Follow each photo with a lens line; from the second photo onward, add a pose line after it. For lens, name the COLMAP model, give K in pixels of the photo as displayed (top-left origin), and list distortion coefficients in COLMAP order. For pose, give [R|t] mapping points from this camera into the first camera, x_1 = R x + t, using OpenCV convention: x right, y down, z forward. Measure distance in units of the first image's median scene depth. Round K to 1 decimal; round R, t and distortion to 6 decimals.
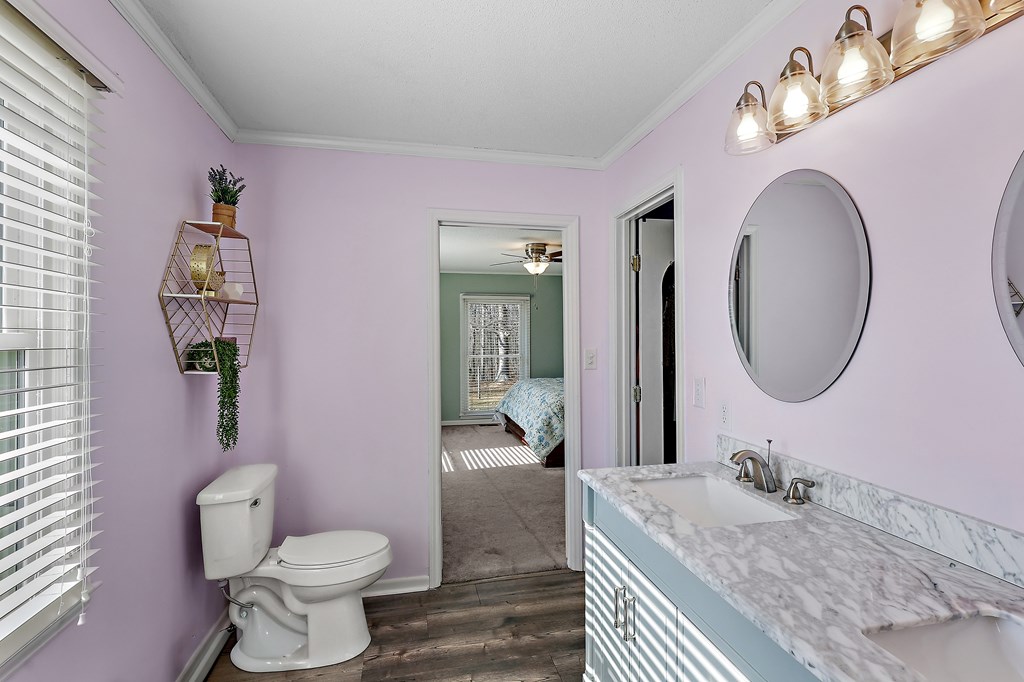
lens RADIAL K [[484.5, 0, 507.6], [0, 484.5, 336.8], [0, 0, 1]] dist [-0.004582, 0.001569]
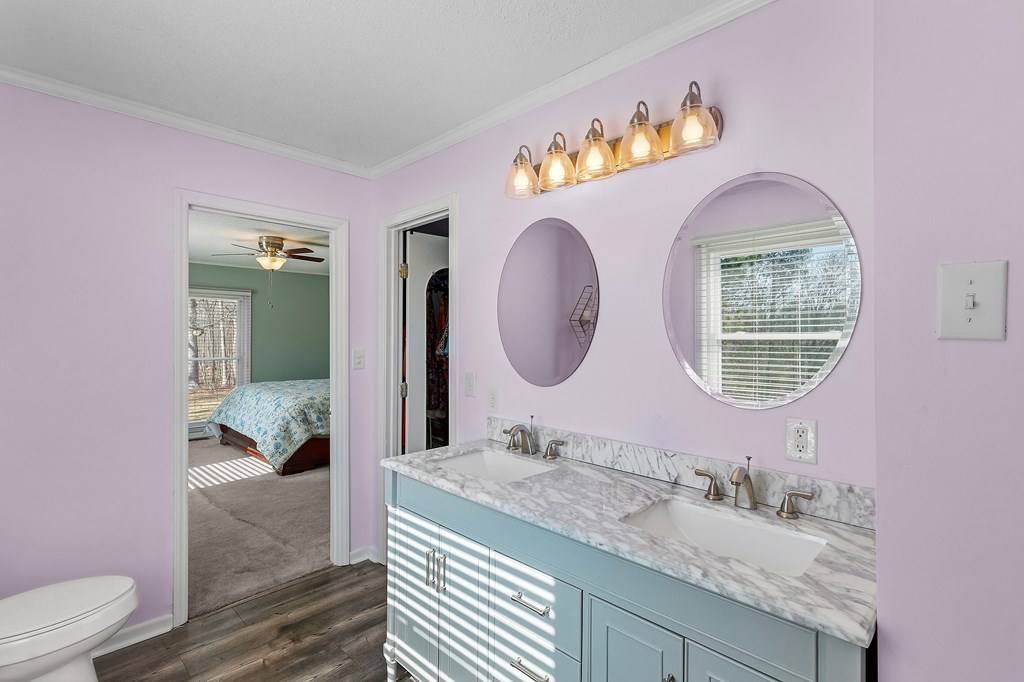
lens RADIAL K [[484.5, 0, 506.4], [0, 484.5, 342.4], [0, 0, 1]] dist [-0.004582, 0.001569]
pose [[0.832474, -0.000153, 0.554065, -0.188950], [-0.005722, 0.999944, 0.008873, -0.001538], [-0.554035, -0.010557, 0.832426, -0.056451]]
